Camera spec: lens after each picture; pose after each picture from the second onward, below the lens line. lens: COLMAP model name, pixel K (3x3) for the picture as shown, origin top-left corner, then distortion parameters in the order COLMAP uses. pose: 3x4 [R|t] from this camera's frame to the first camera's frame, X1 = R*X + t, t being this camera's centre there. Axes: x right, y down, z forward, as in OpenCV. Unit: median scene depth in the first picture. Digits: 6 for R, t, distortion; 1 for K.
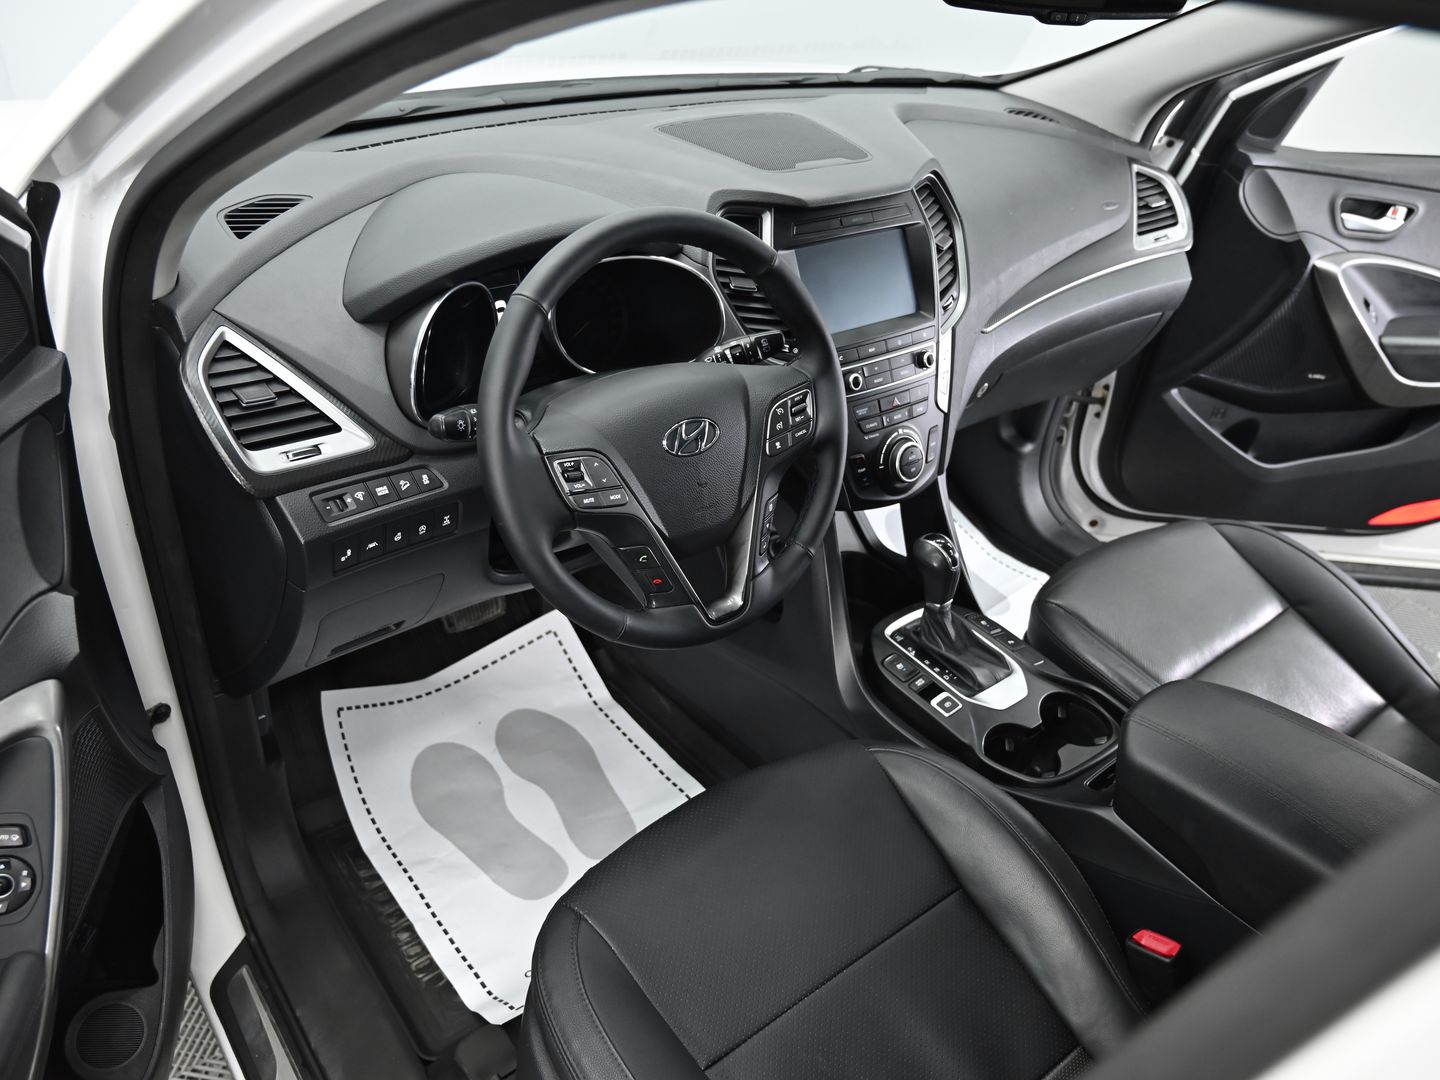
lens RADIAL K [[1075.6, 0, 695.6], [0, 1075.6, 544.1], [0, 0, 1]] dist [0.001156, -0.001426]
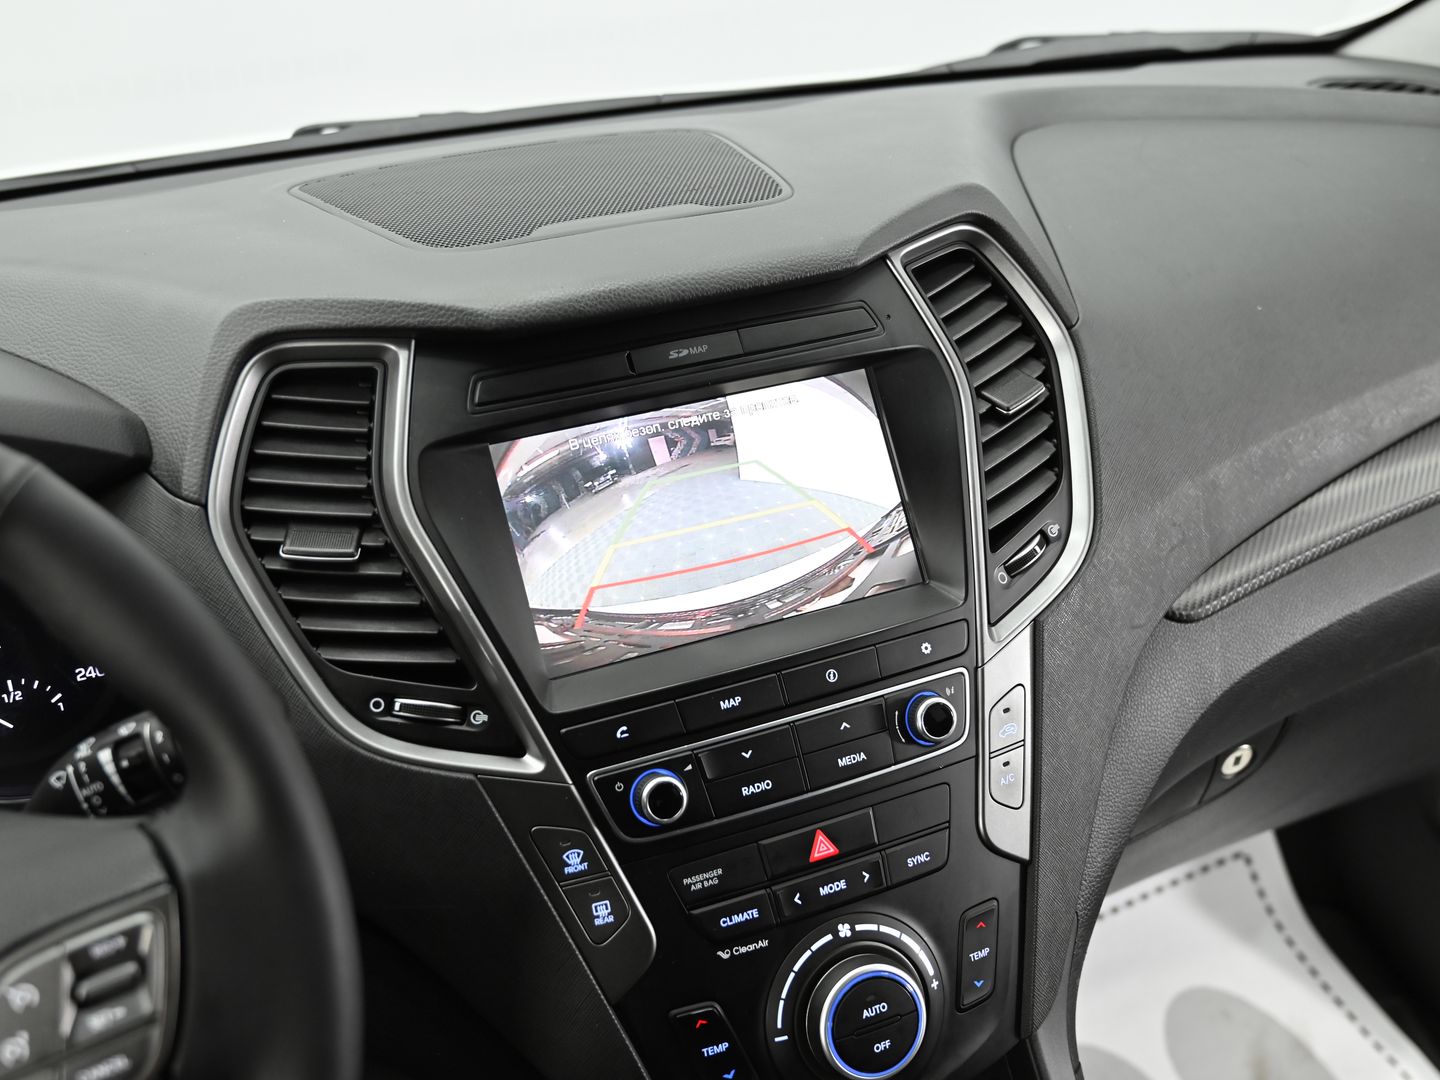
lens RADIAL K [[1635.1, 0, 720.0], [0, 1635.1, 540.0], [0, 0, 1]] dist [-0.014087, 0.011414]
pose [[0.960794, -0.041509, -0.274140, 0.291001], [-0.013546, 0.980522, -0.195943, -0.120020], [0.276934, 0.191974, 0.941517, 0.453303]]
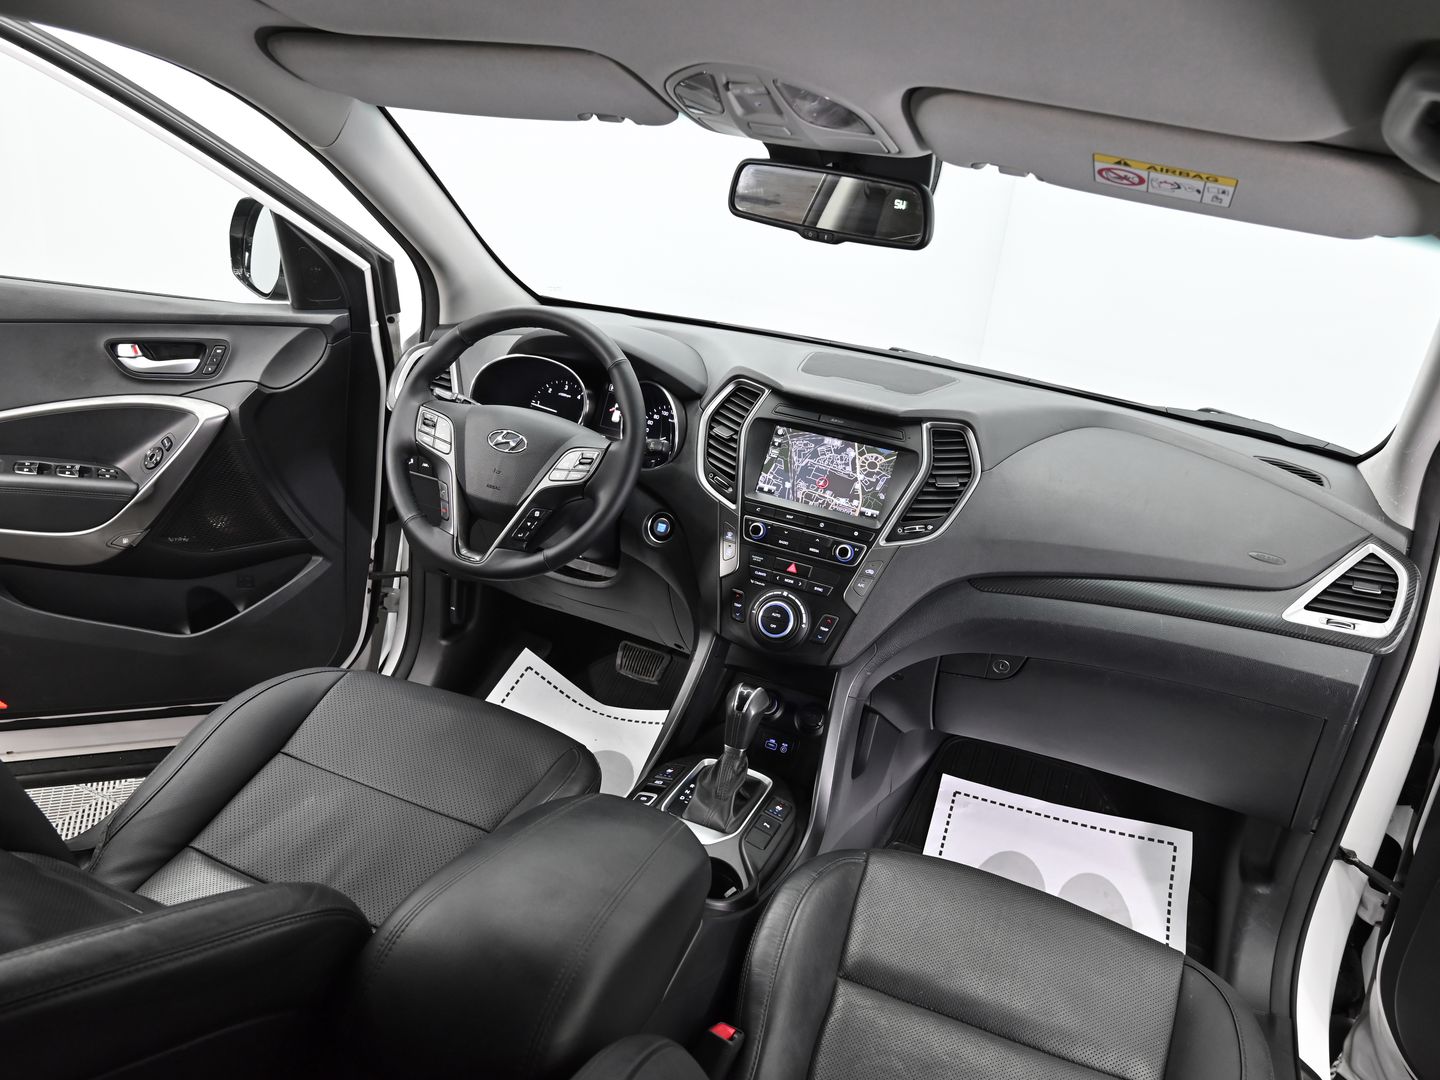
lens RADIAL K [[1075.6, 0, 695.6], [0, 1075.6, 544.1], [0, 0, 1]] dist [0.001156, -0.001426]
pose [[0.490251, 0.275639, -0.826848, 1.027146], [-0.562522, 0.824703, -0.058603, -0.027514], [0.665750, 0.493850, 0.559364, 0.269638]]
